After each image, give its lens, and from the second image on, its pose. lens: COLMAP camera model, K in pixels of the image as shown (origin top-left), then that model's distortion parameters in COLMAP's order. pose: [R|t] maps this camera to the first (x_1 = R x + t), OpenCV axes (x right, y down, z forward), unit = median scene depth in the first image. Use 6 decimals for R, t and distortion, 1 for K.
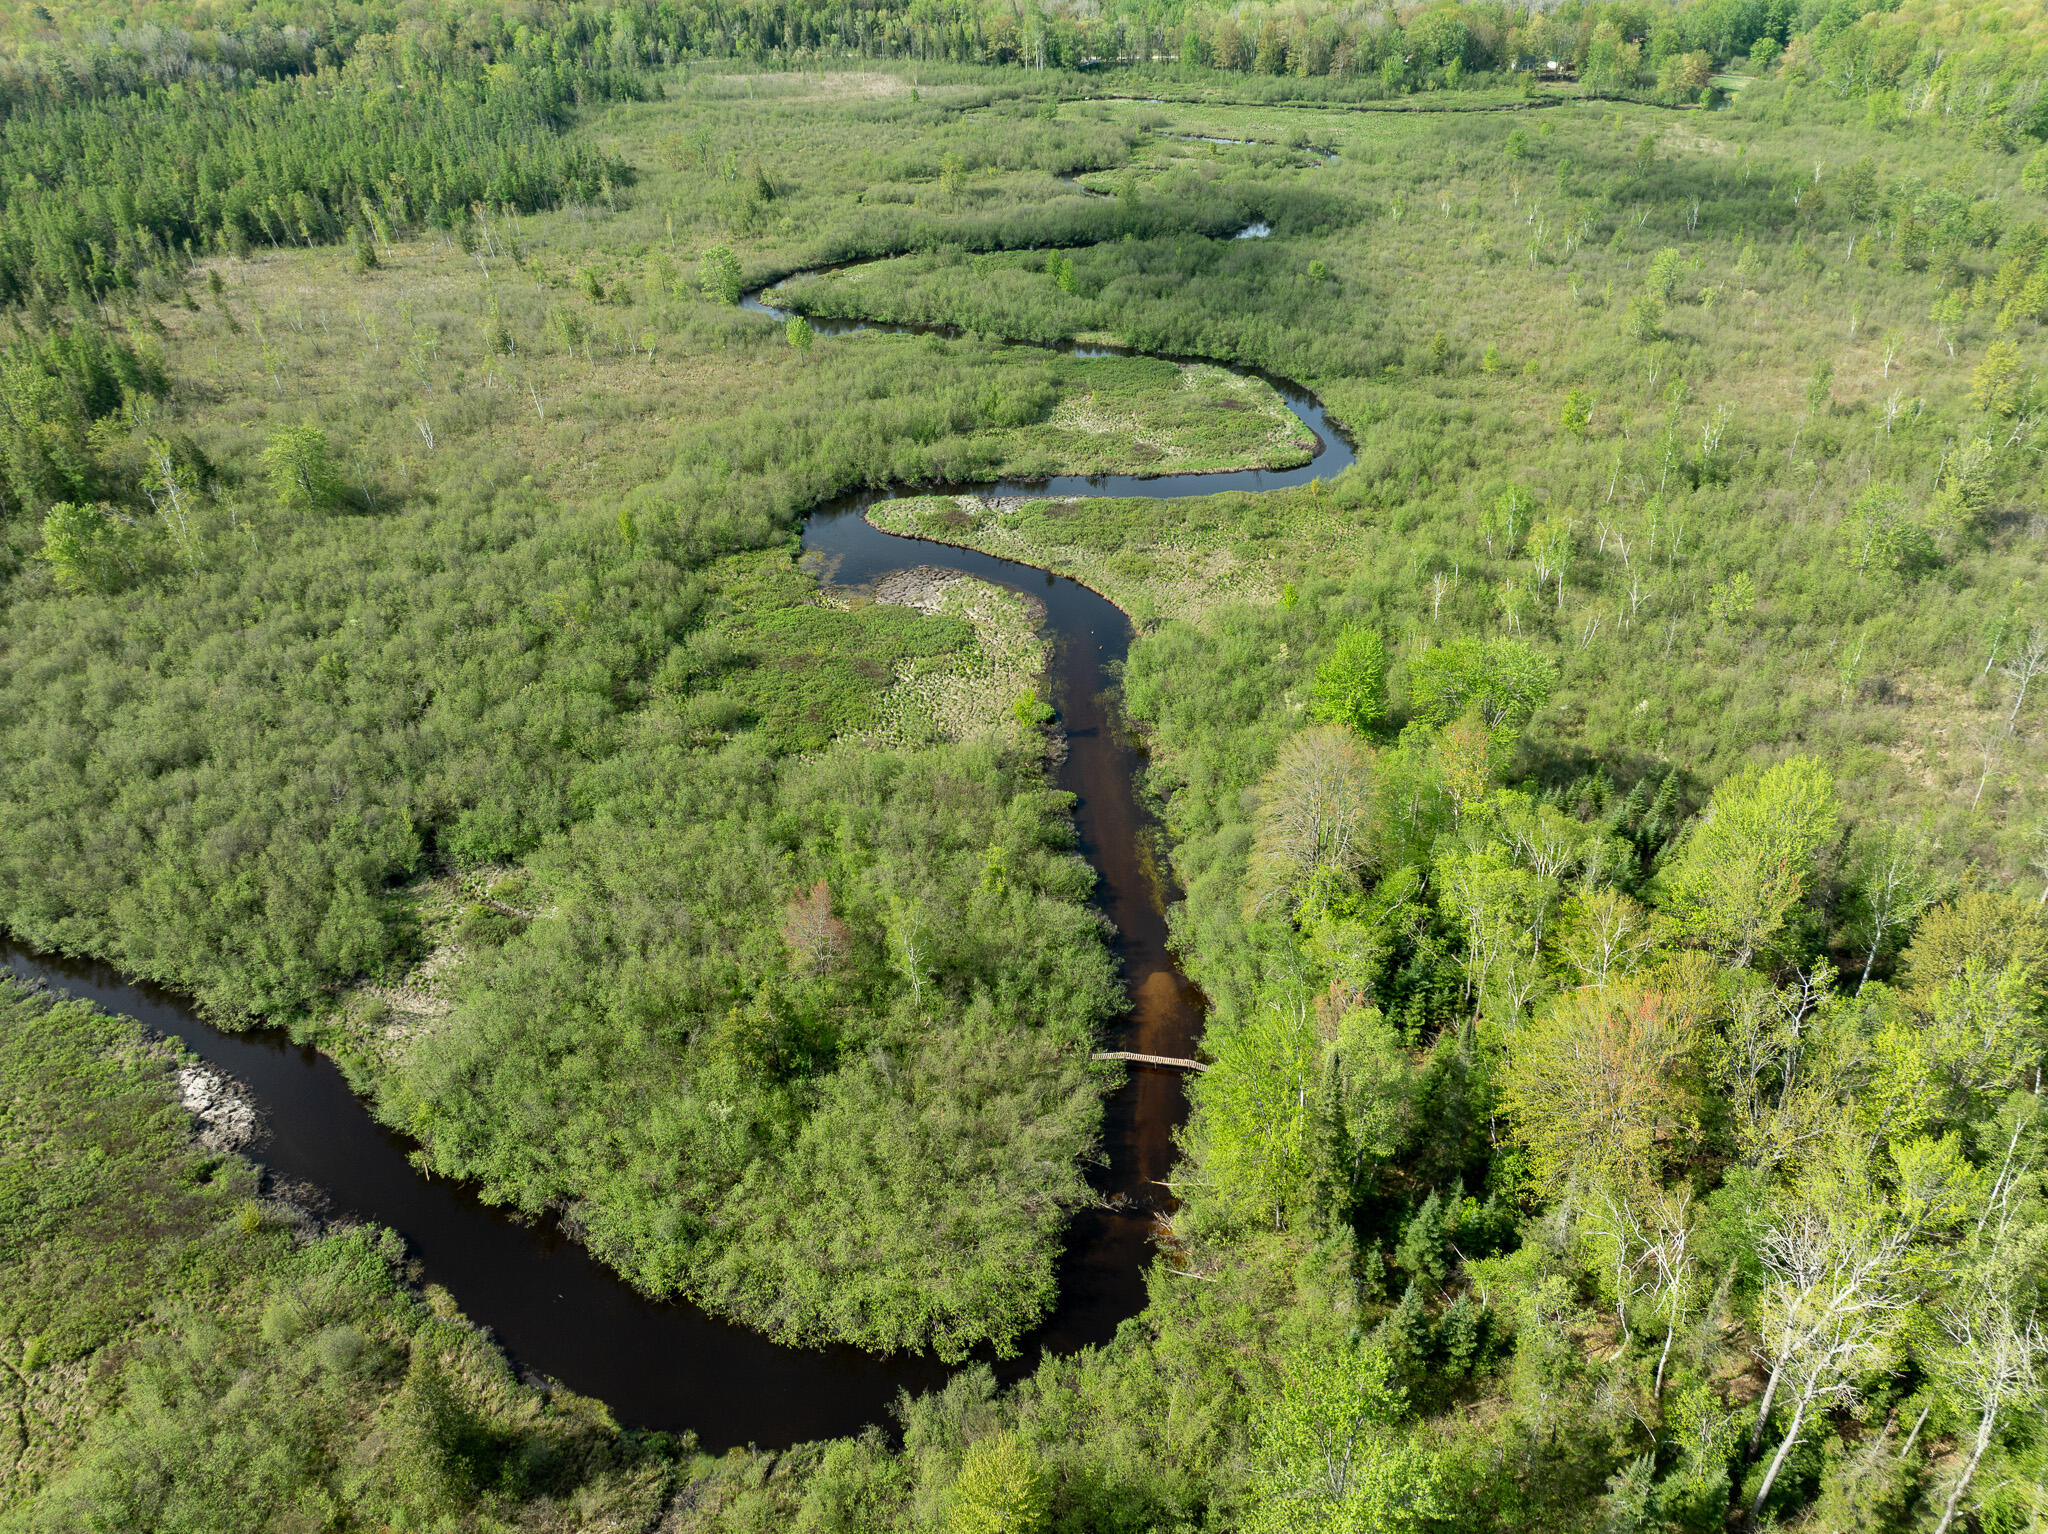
lens RADIAL K [[1445.7, 0, 1024.0], [0, 1445.7, 782.2], [0, 0, 1]] dist [-0.048924, 0.016443]
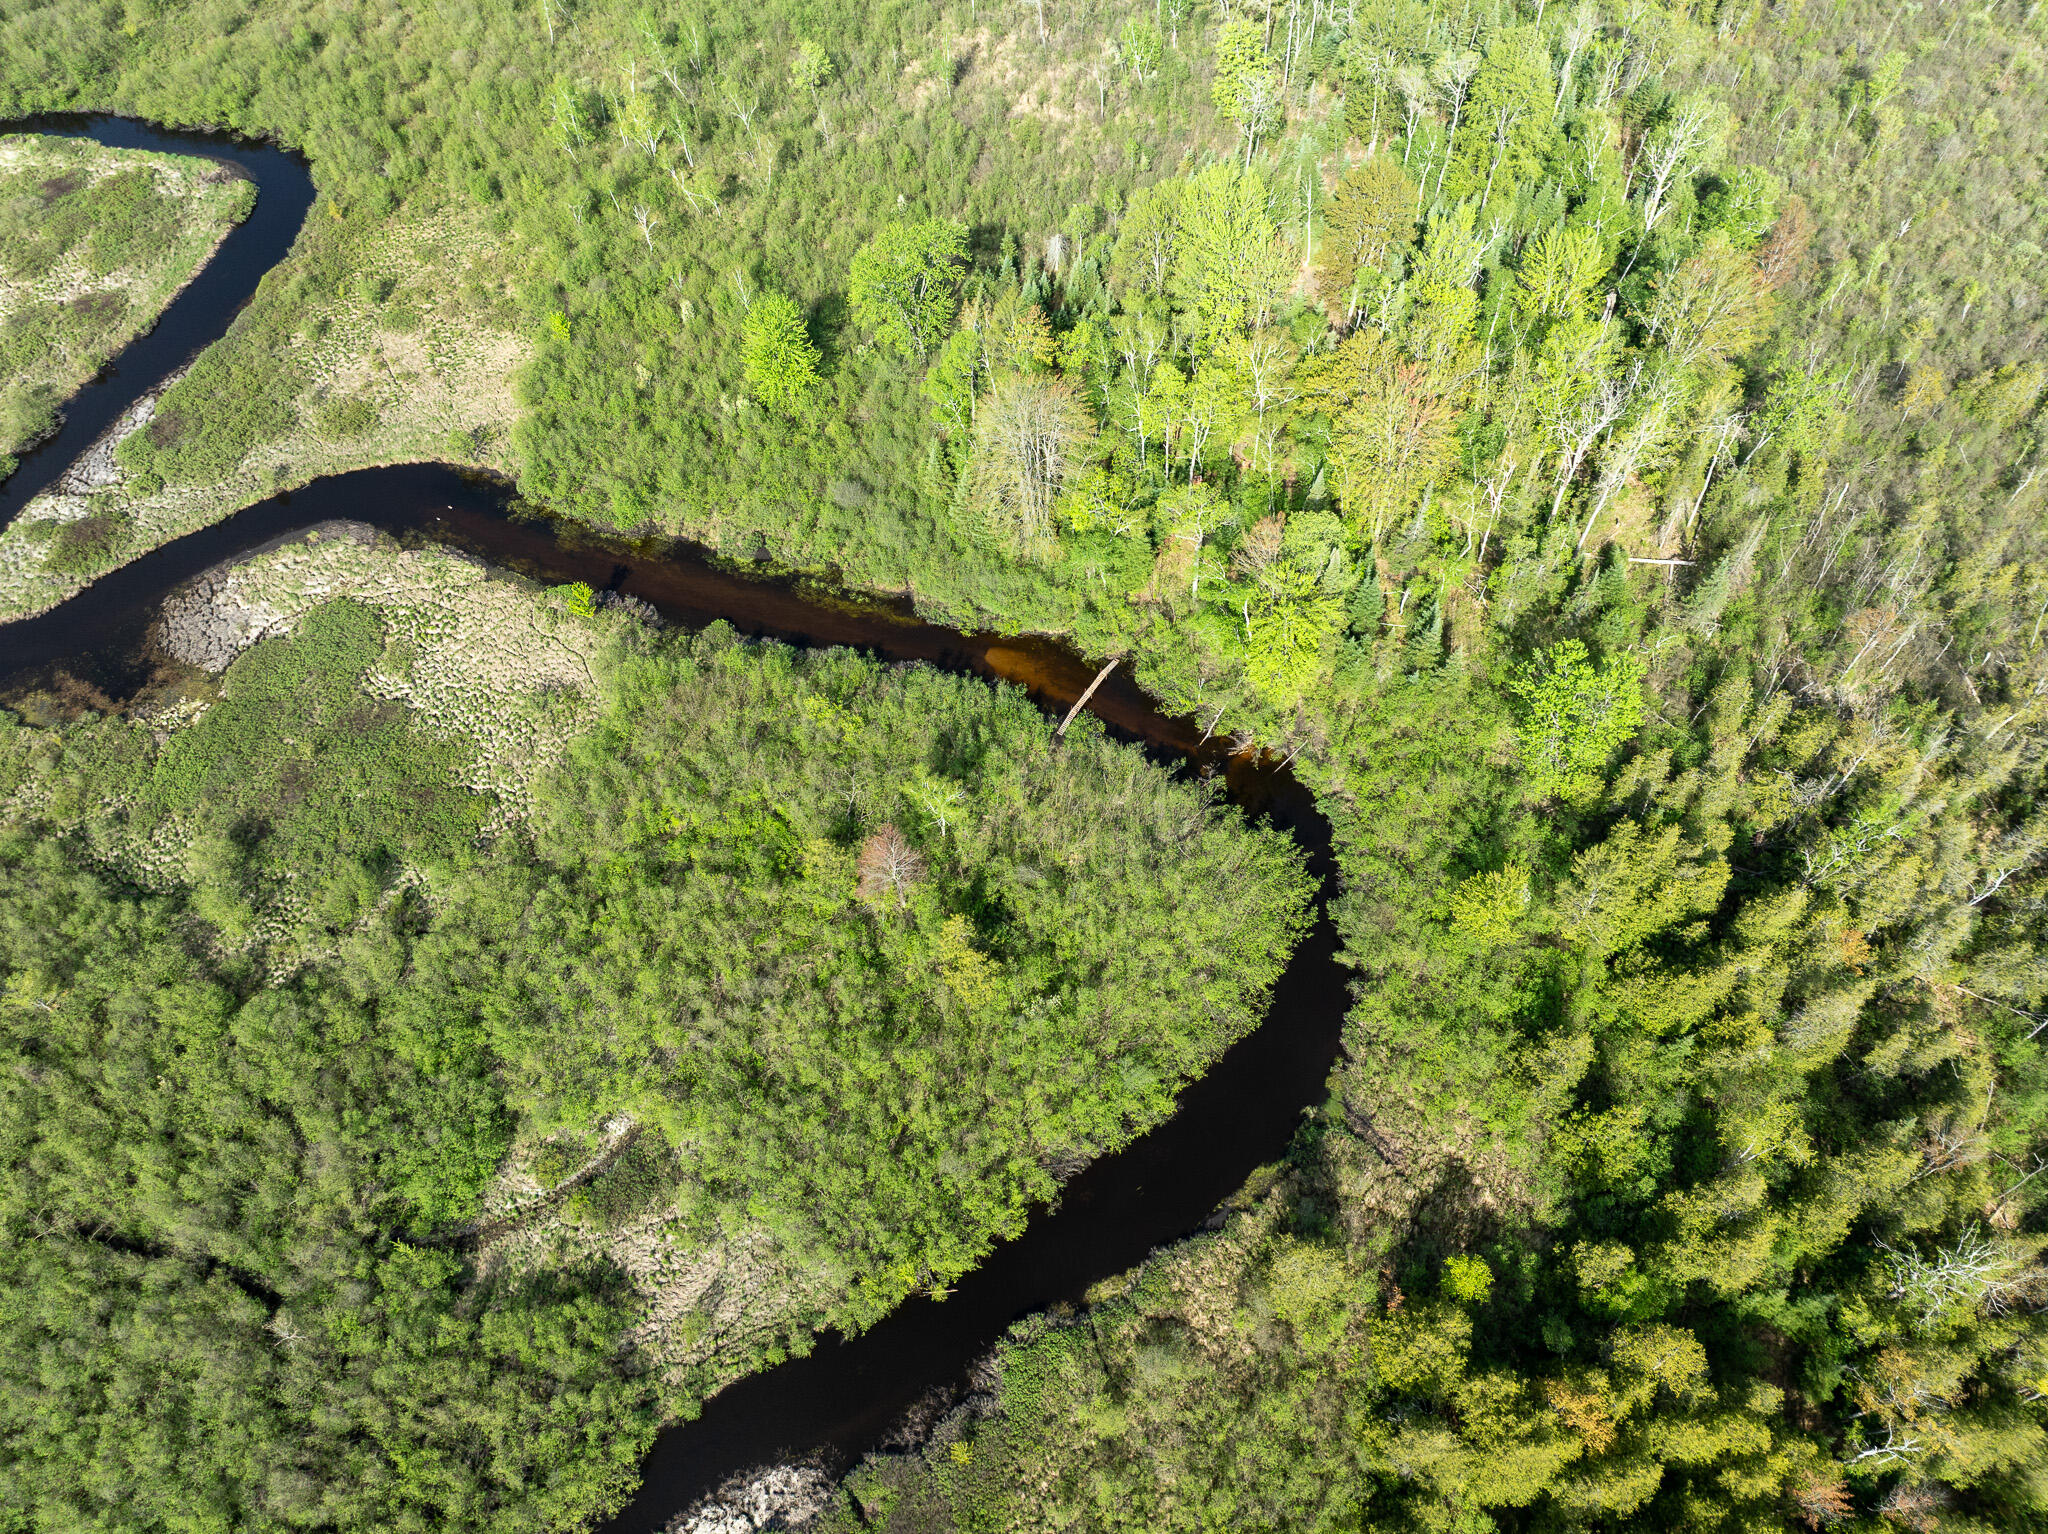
lens RADIAL K [[1445.7, 0, 1065.6], [0, 1445.7, 779.3], [0, 0, 1]] dist [-0.048924, 0.016443]
pose [[0.378044, -0.787687, 0.486449, -0.425700], [0.520986, 0.615355, 0.591534, -0.370331], [-0.765282, 0.029807, 0.643005, 0.184239]]
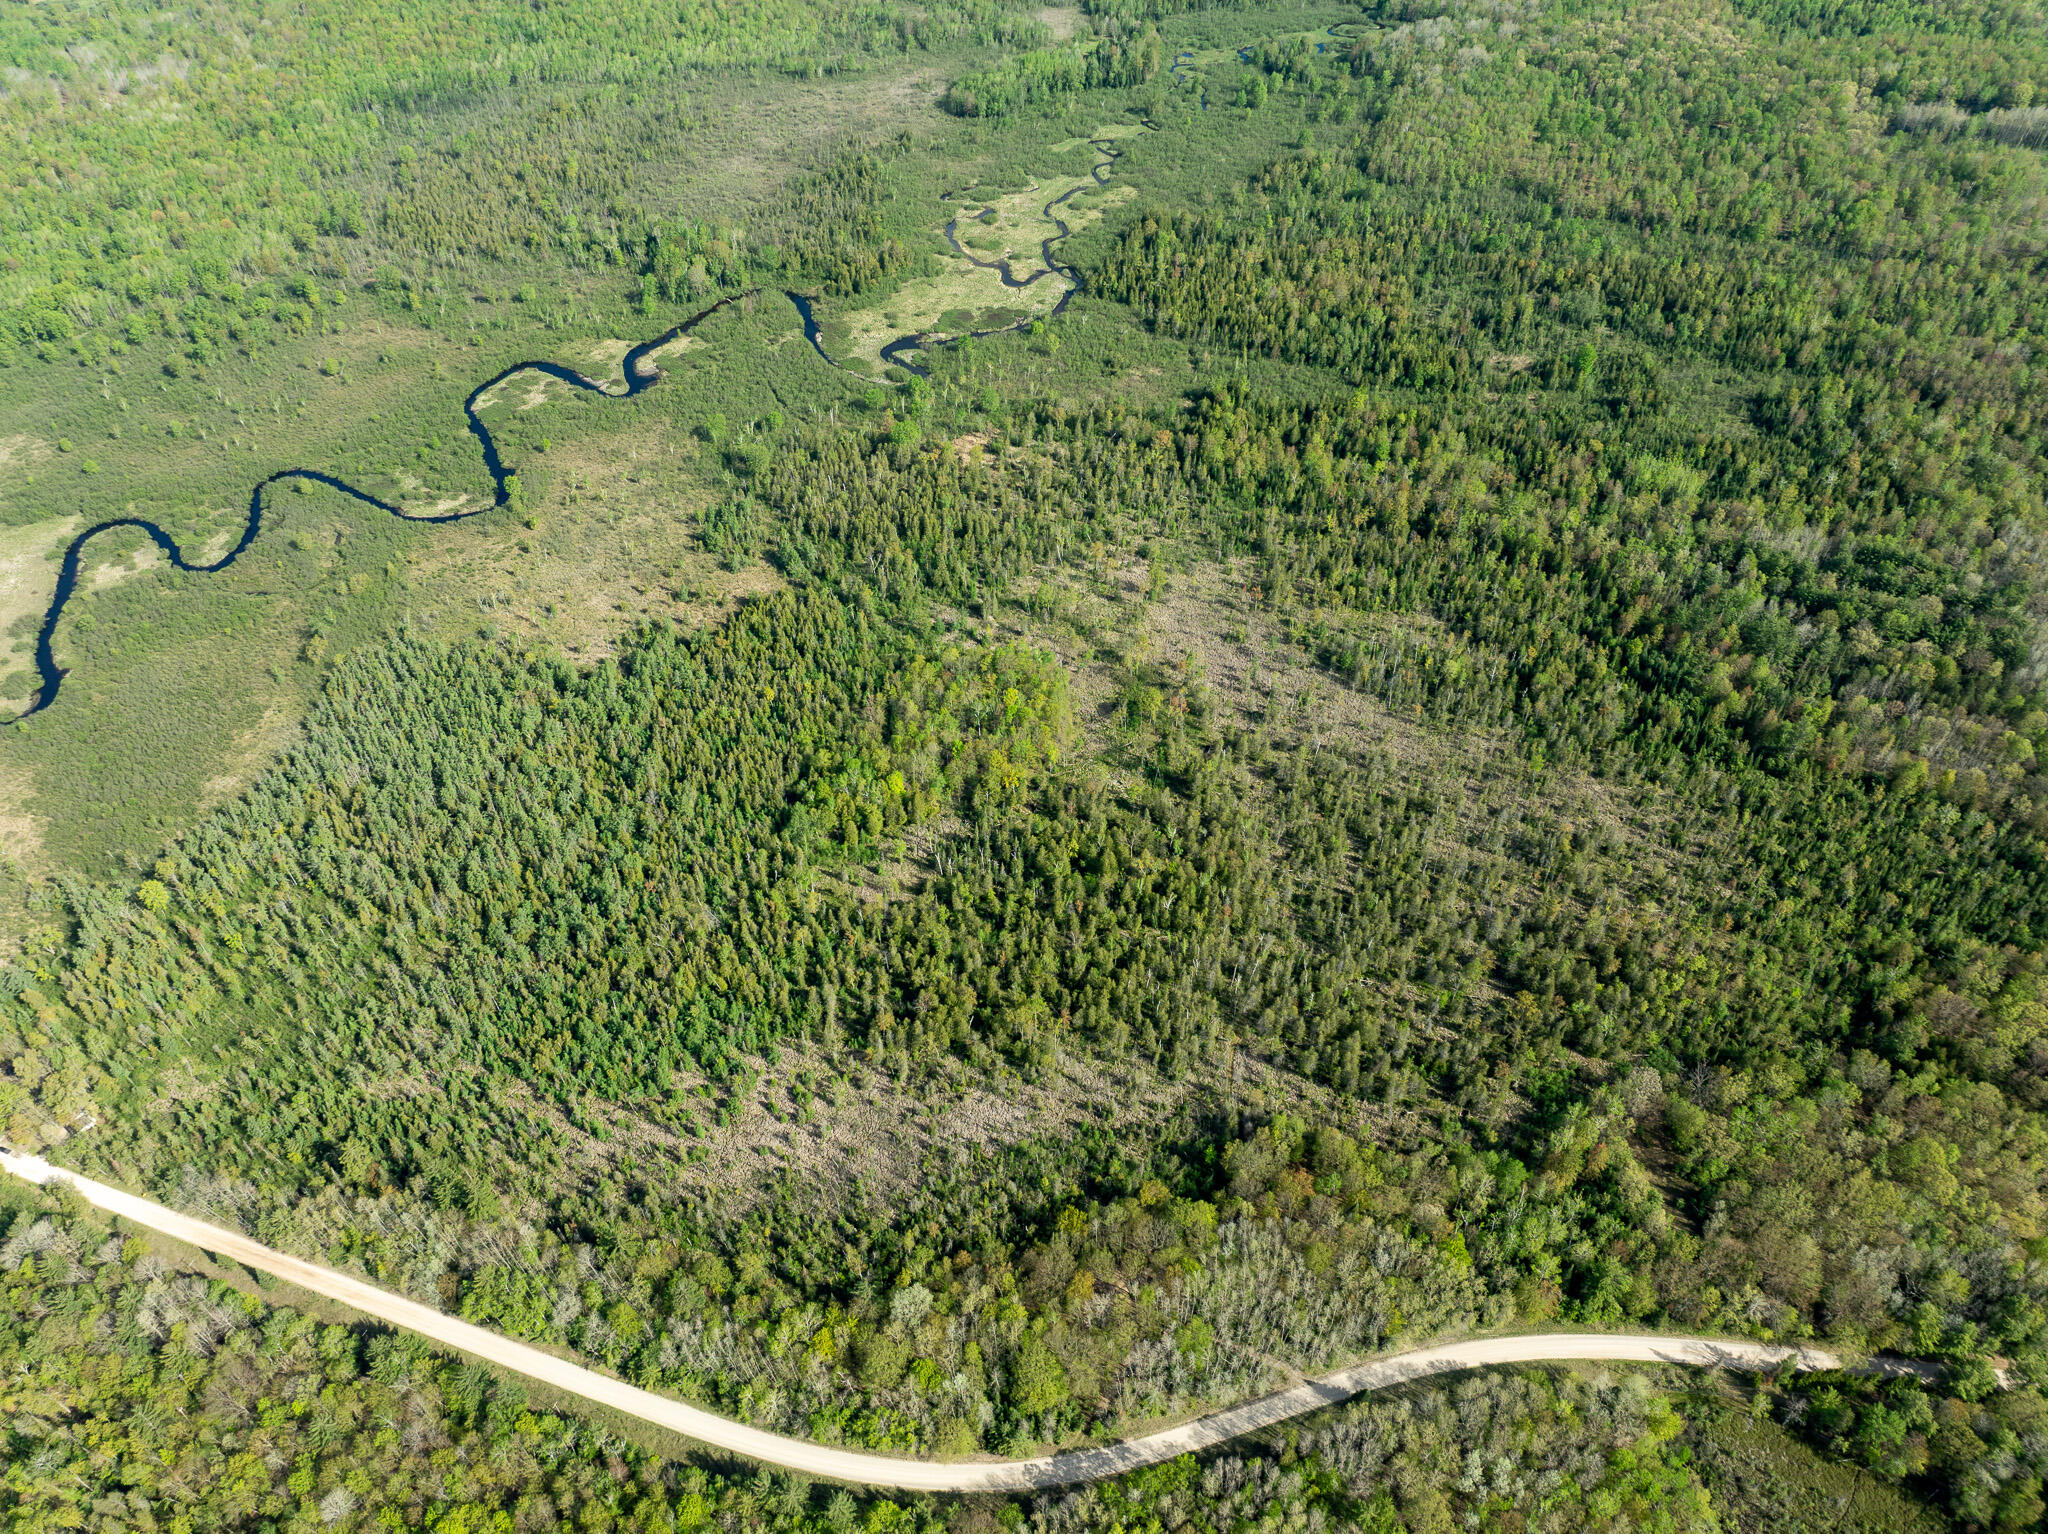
lens RADIAL K [[1445.7, 0, 1020.2], [0, 1445.7, 764.0], [0, 0, 1]] dist [-0.048924, 0.016443]
pose [[-0.765606, -0.438678, 0.470540, -4.467883], [0.382745, 0.277281, 0.881261, -4.081463], [-0.517062, 0.854796, -0.044386, 2.040813]]
